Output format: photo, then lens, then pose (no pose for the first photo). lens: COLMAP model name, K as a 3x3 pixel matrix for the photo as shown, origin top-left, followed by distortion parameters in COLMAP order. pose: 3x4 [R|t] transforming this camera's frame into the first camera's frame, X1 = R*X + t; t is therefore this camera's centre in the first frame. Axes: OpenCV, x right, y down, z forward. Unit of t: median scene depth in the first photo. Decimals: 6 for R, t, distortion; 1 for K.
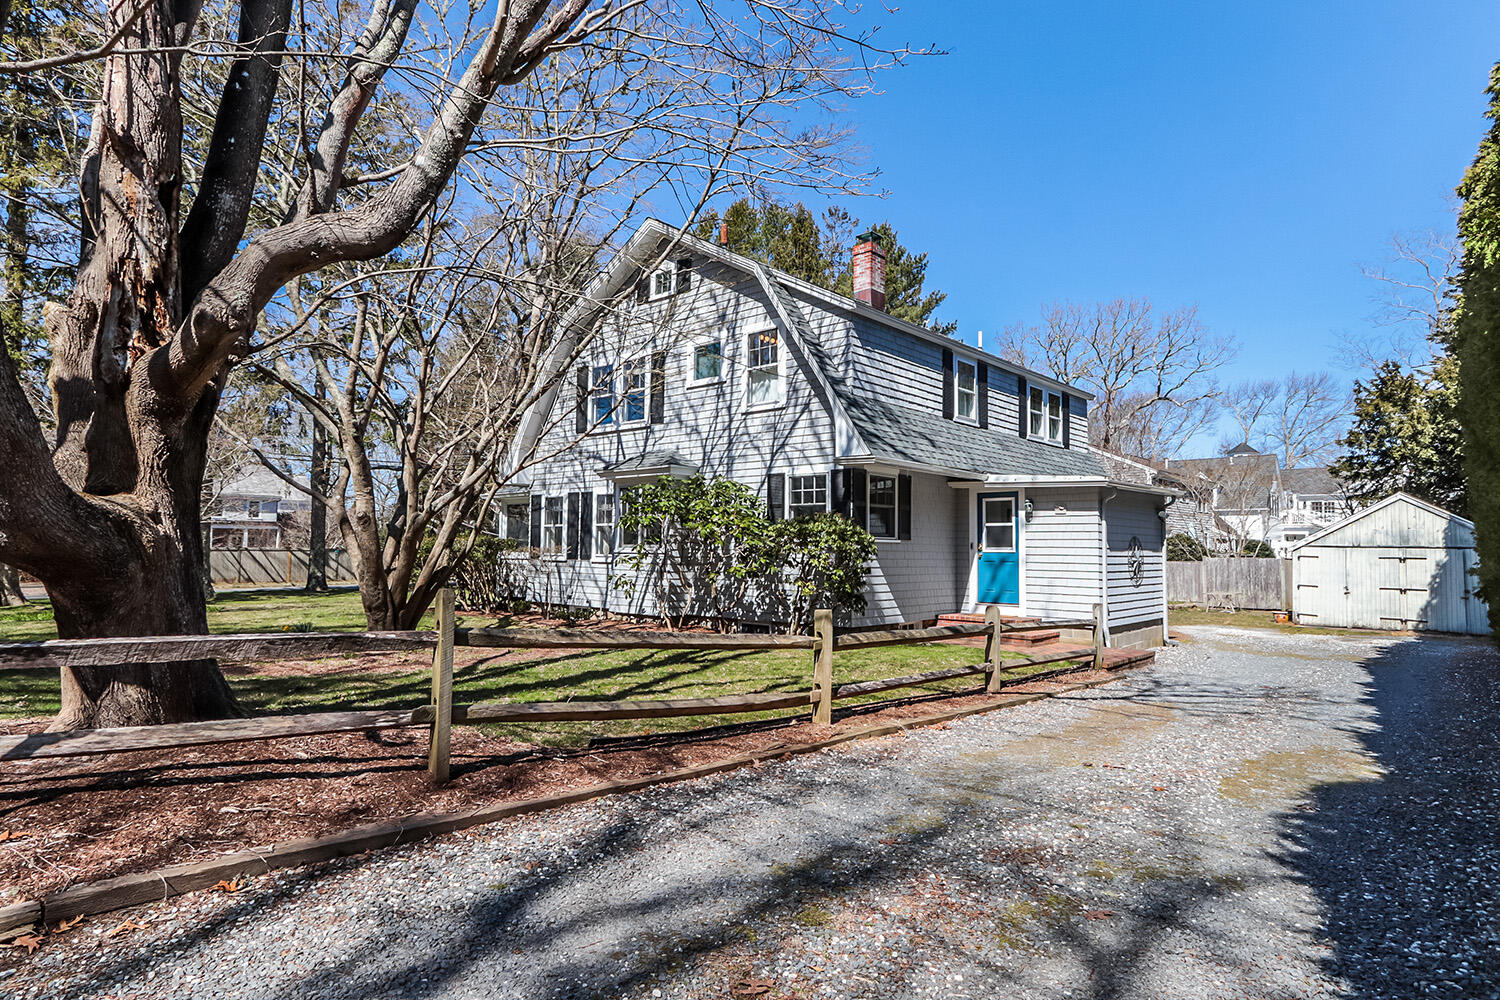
lens RADIAL K [[813.0, 0, 750.0], [0, 813.0, 500.0], [0, 0, 1]] dist [0.002935, 0.000547]
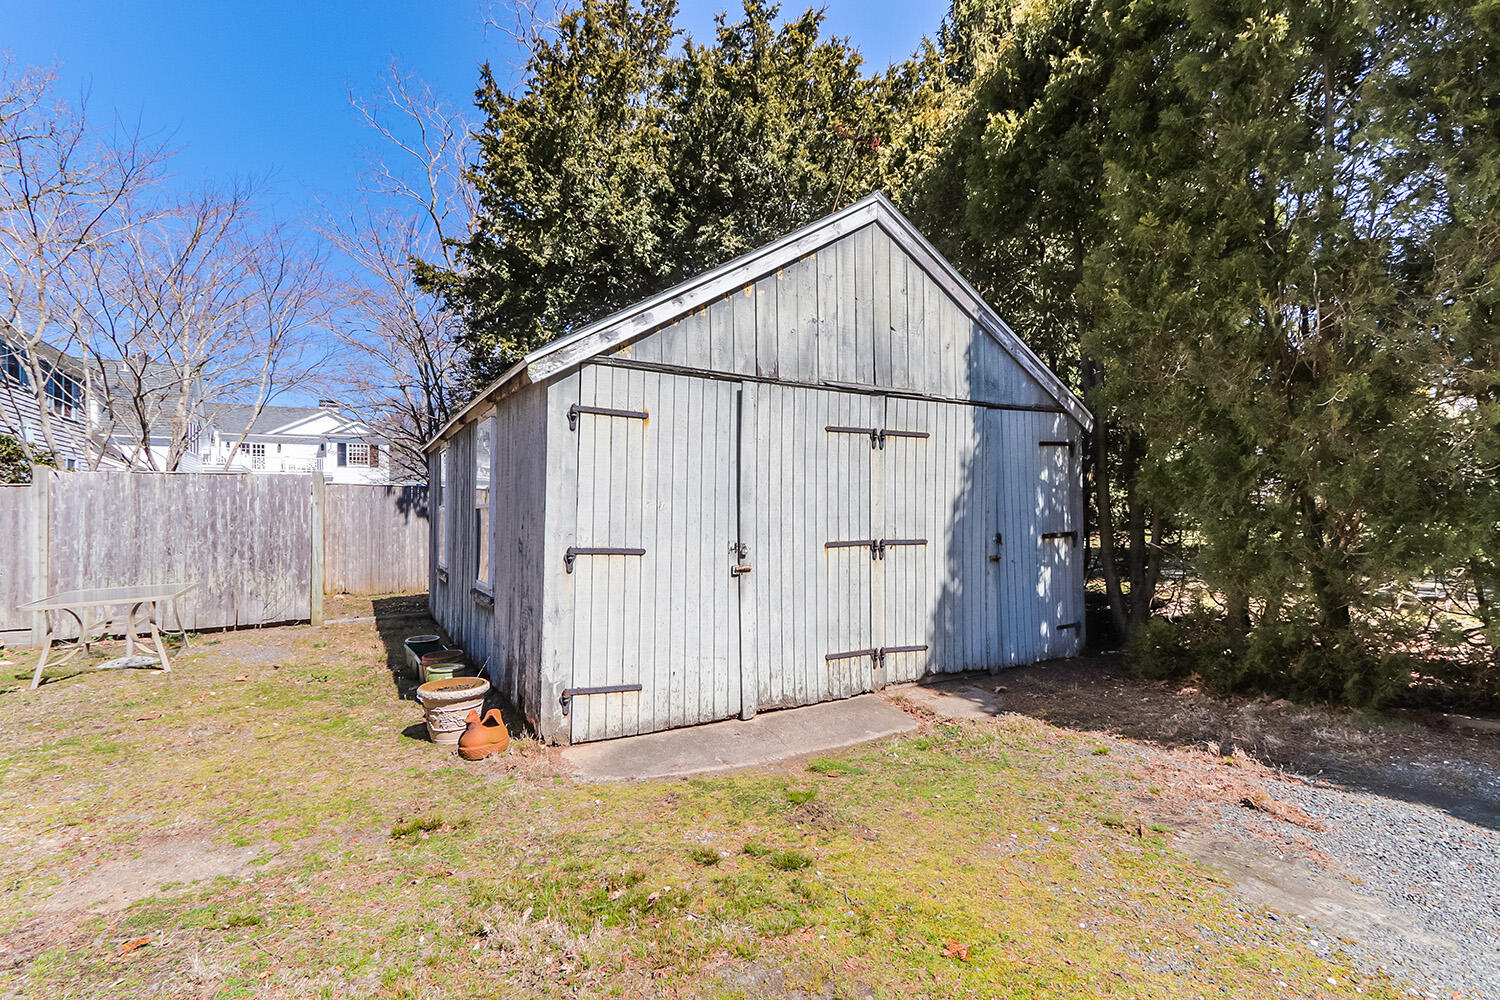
lens RADIAL K [[711.5, 0, 750.0], [0, 711.5, 500.0], [0, 0, 1]] dist [0.025459, 0.000042]
pose [[0.311000, 0.003651, 0.950403, 0.392213], [-0.045796, 0.998889, 0.011149, 0.066727], [-0.949306, -0.046992, 0.310821, 0.683399]]
